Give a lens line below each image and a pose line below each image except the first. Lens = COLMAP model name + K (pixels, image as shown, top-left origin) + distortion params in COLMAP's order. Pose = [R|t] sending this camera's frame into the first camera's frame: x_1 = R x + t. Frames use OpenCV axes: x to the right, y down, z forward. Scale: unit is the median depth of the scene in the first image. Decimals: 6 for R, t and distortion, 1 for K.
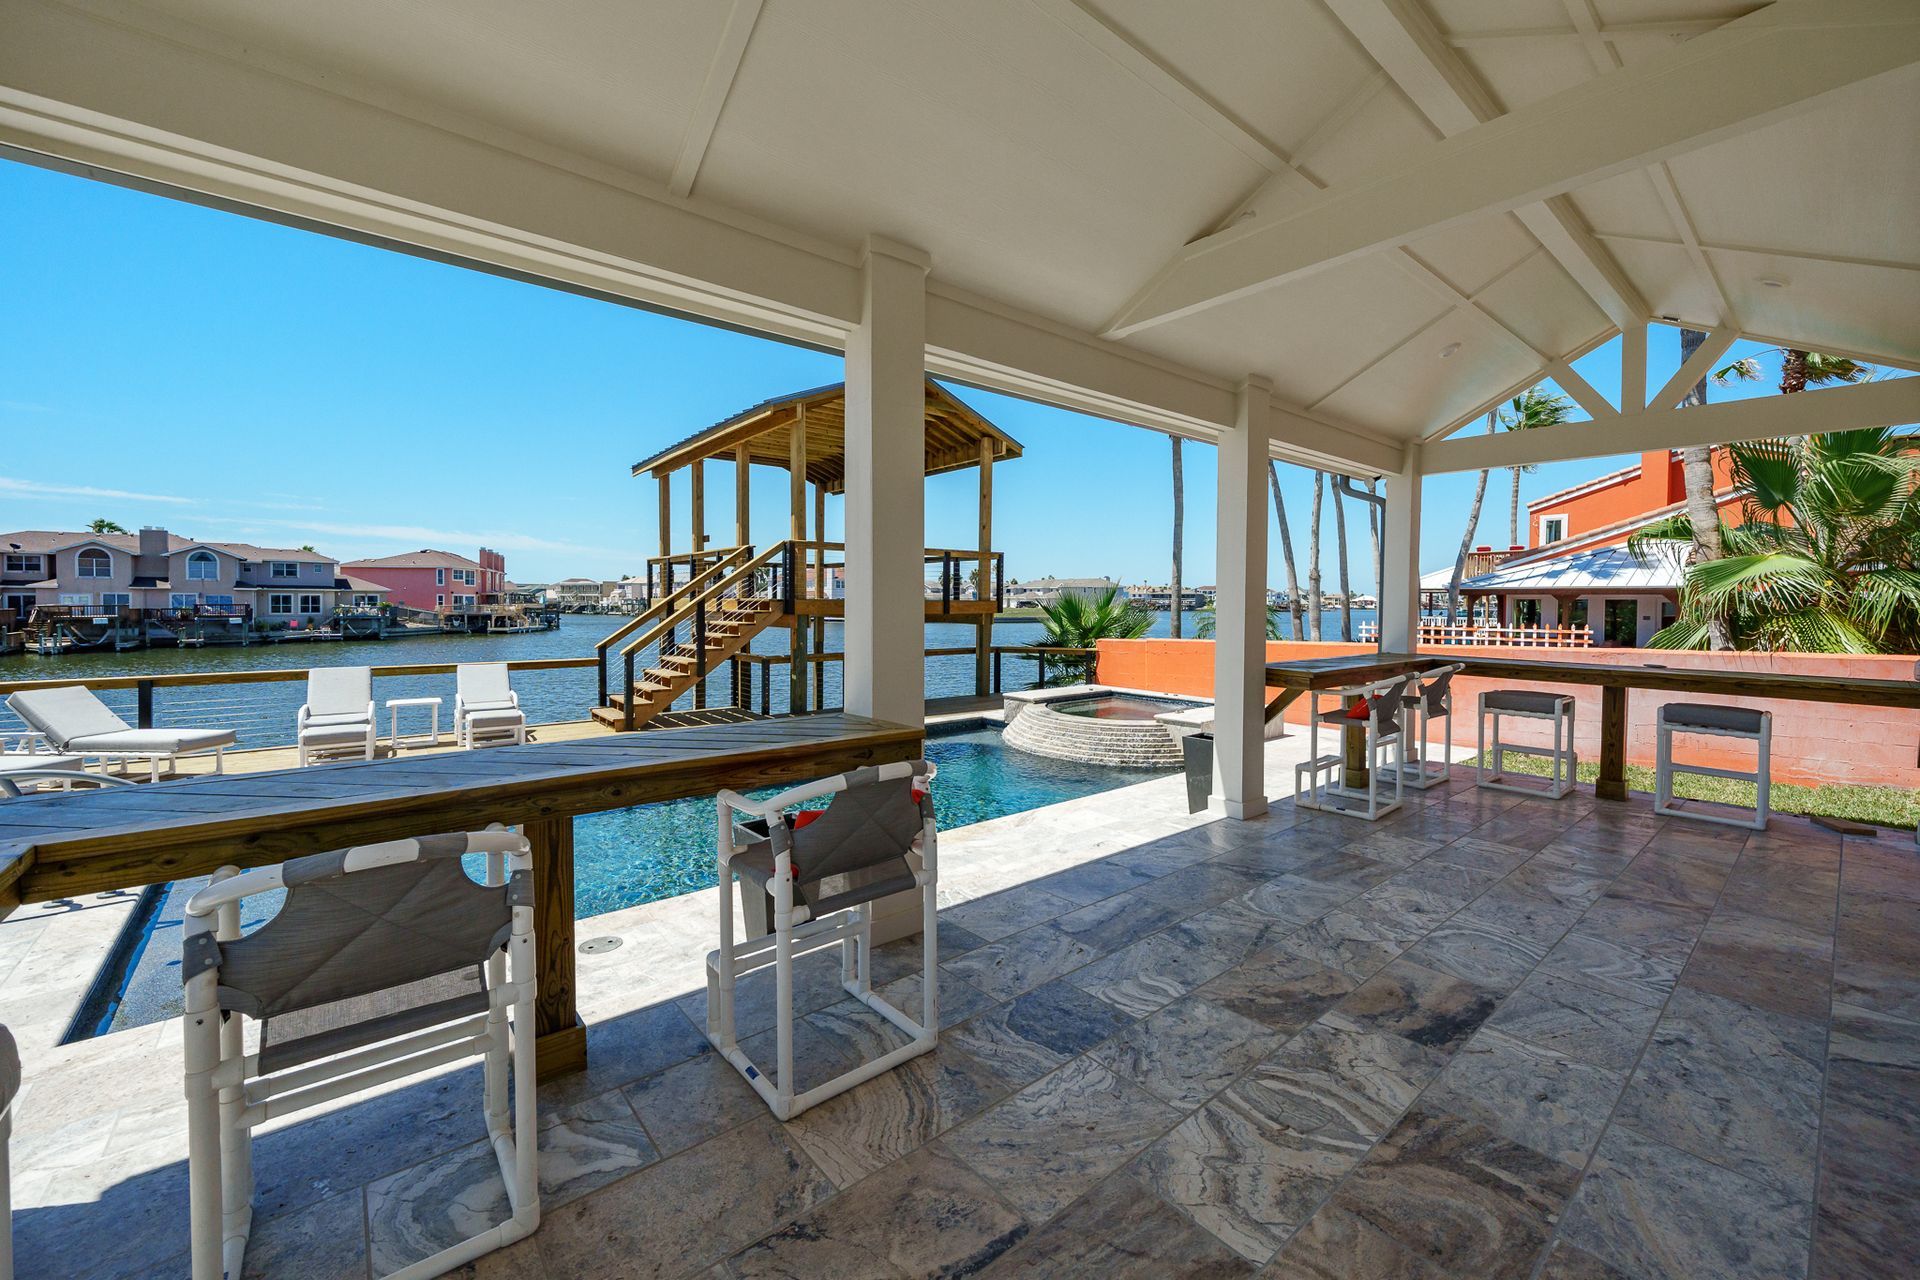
lens RADIAL K [[765.1, 0, 1001.2], [0, 765.1, 612.7], [0, 0, 1]] dist [-0.002773, -0.000421]
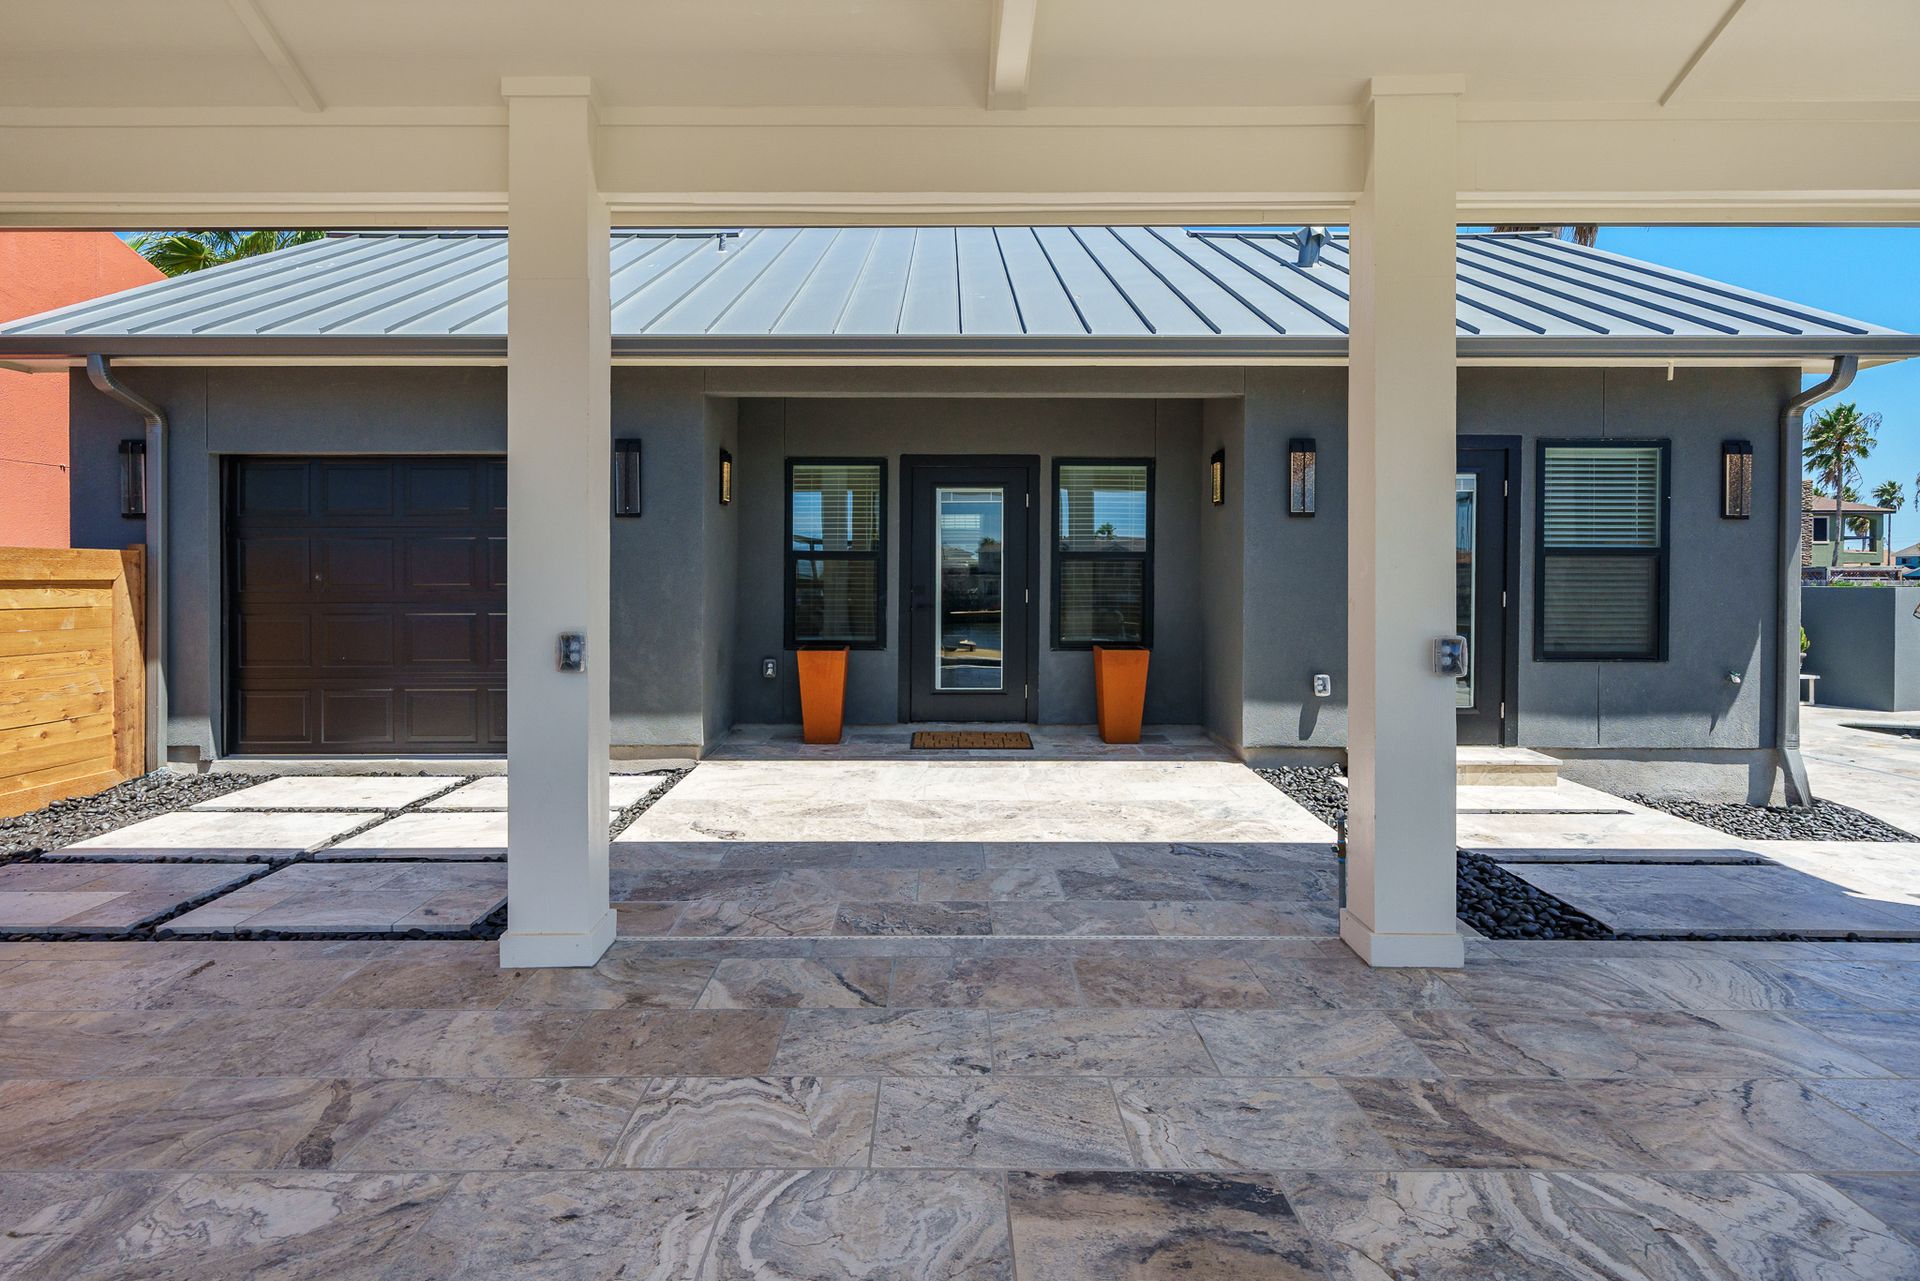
lens RADIAL K [[987.1, 0, 938.6], [0, 987.1, 590.7], [0, 0, 1]] dist [0.000376, -0.000580]
pose [[-0.745546, -0.017679, 0.666220, 0.041767], [0.005865, 0.999435, 0.033085, 0.006058], [-0.666429, 0.028573, -0.745021, 0.325469]]
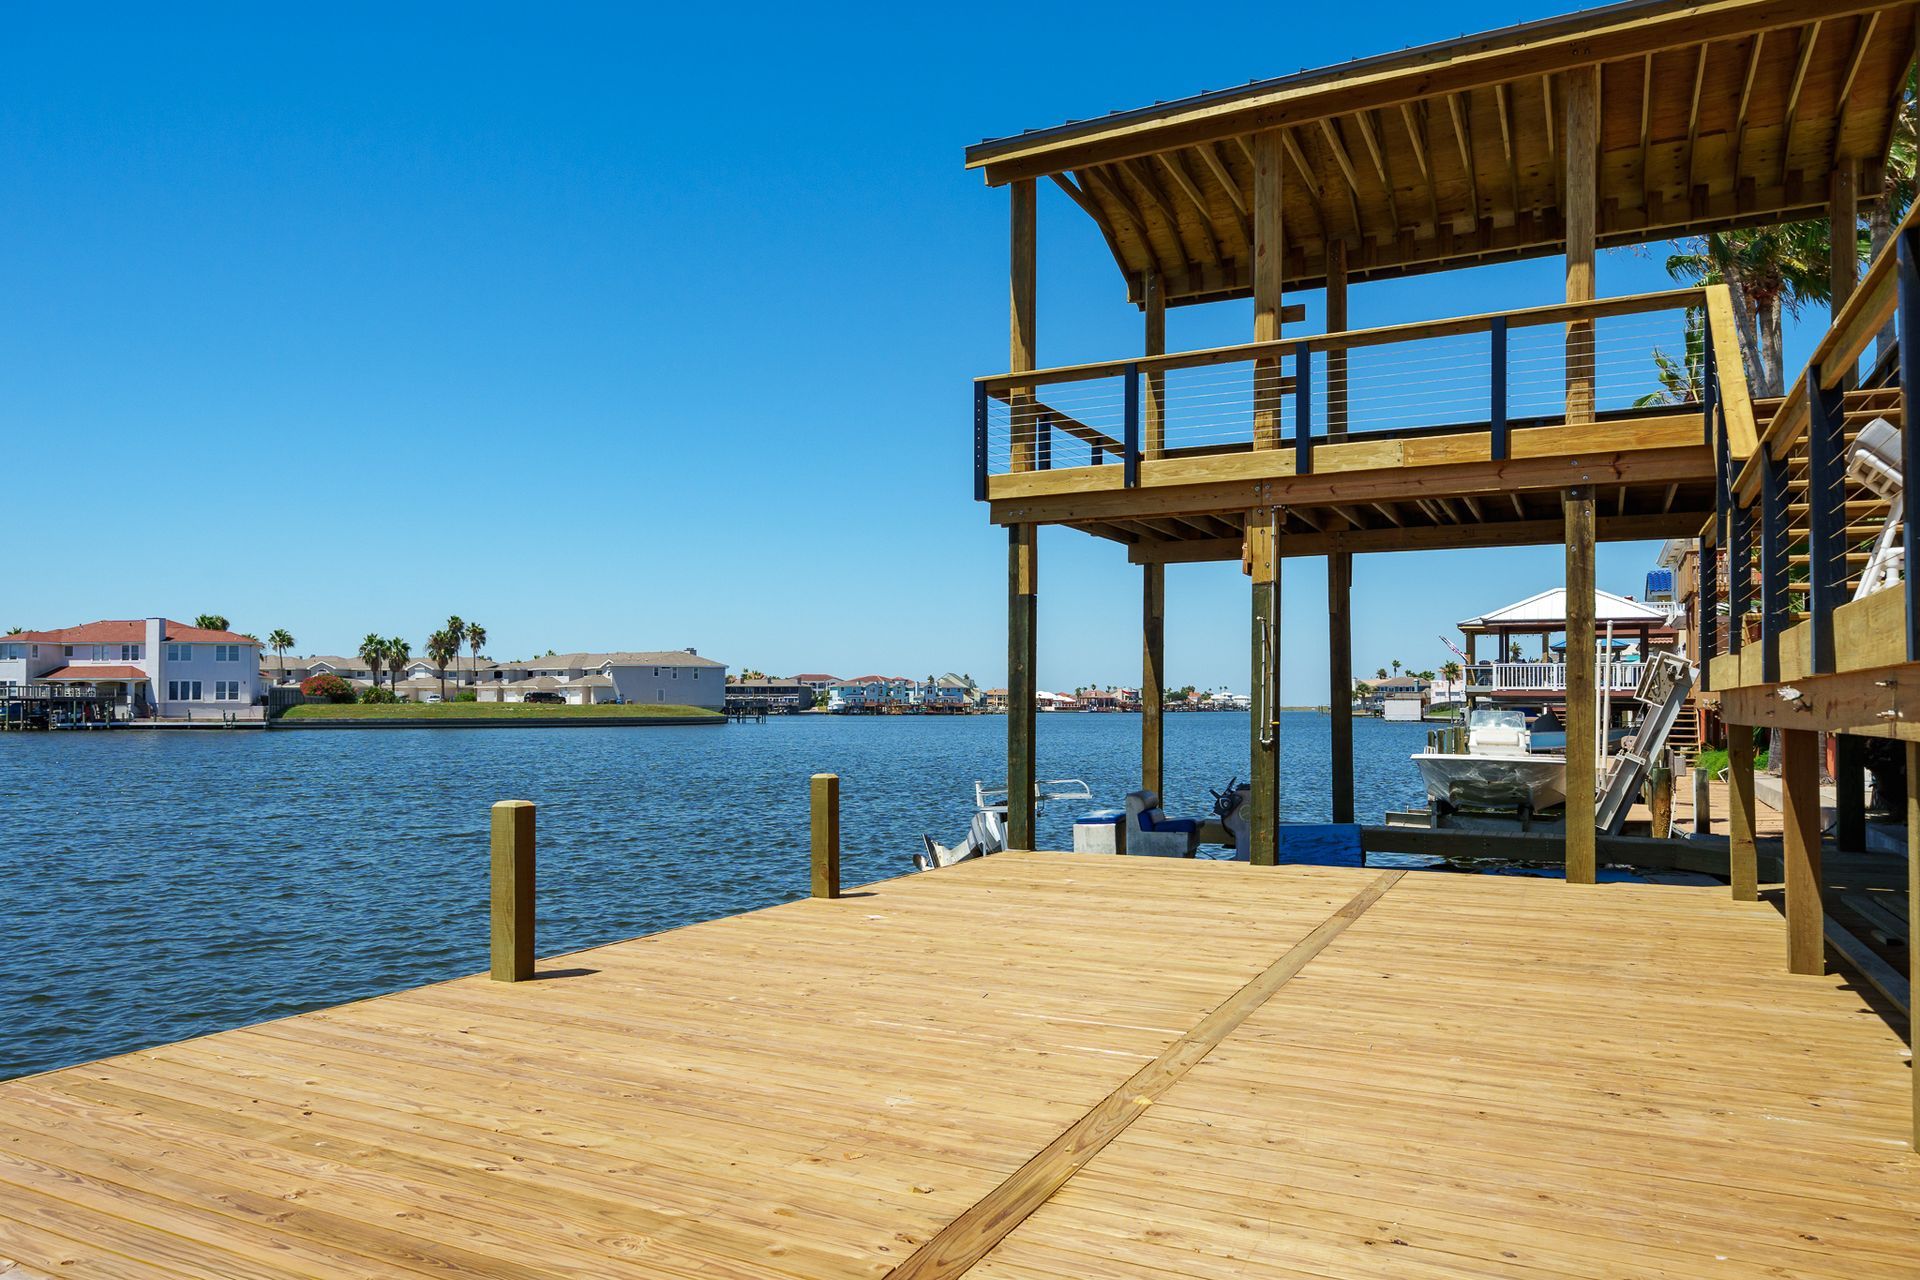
lens RADIAL K [[1329.4, 0, 942.3], [0, 1329.4, 638.4], [0, 0, 1]] dist [0.000764, 0.003354]
pose [[0.922023, 0.013052, 0.386915, -0.895381], [0.012829, 0.997853, -0.064232, 0.132528], [-0.386923, 0.064187, 0.919875, 0.439977]]
